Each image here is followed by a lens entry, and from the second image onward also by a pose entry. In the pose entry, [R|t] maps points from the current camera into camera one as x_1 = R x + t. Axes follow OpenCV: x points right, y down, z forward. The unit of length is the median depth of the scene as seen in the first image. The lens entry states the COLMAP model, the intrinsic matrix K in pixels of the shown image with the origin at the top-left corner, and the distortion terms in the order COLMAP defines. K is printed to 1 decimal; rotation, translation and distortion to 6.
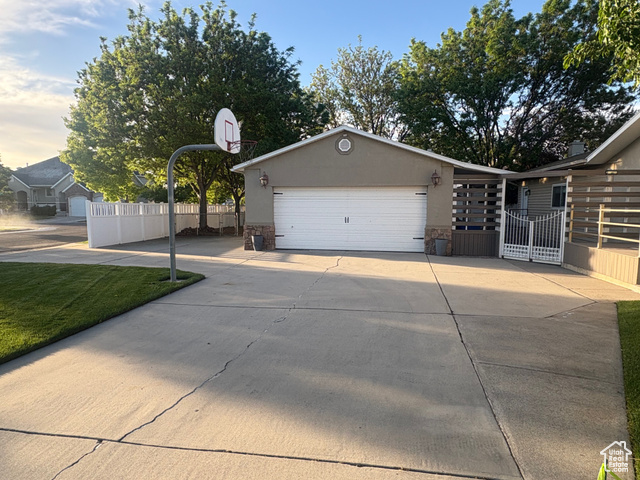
lens RADIAL K [[393.6, 0, 320.0], [0, 393.6, 240.0], [0, 0, 1]] dist [0.003513, 0.002111]
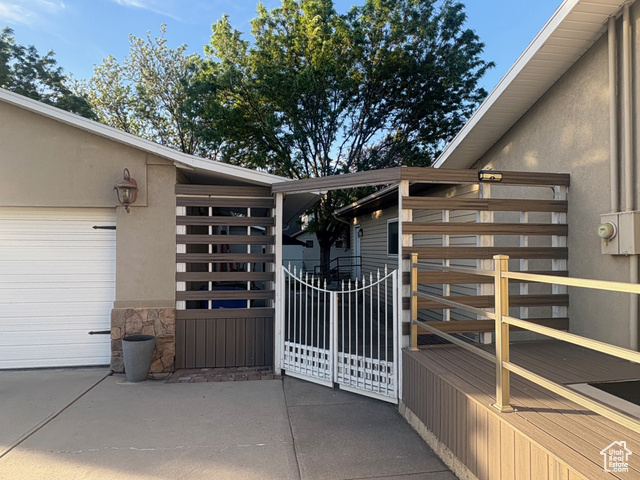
lens RADIAL K [[393.6, 0, 320.0], [0, 393.6, 240.0], [0, 0, 1]] dist [0.003513, 0.002111]
pose [[0.946569, 0.003364, 0.322483, 0.361815], [0.032215, 0.993958, -0.104927, -0.055055], [-0.320888, 0.109709, 0.940742, 0.562032]]
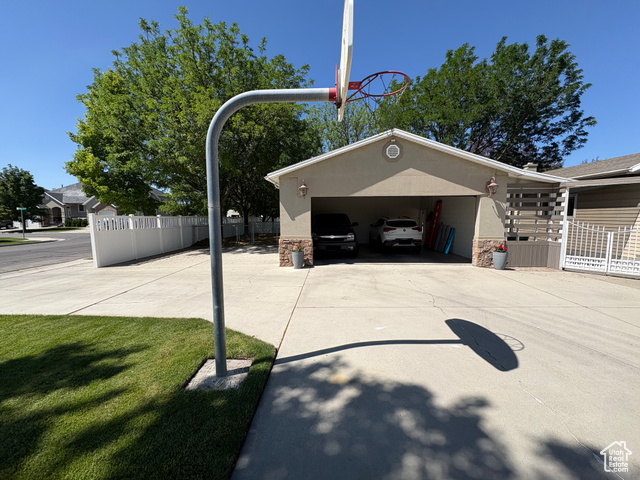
lens RADIAL K [[258.2, 0, 320.0], [0, 258.2, 240.0], [0, 0, 1]] dist [0.000095, -0.000086]
pose [[0.991792, -0.024297, 0.125533, -0.198412], [0.023094, 0.999672, 0.011028, -0.048409], [-0.125760, -0.008038, 0.992028, 0.453785]]
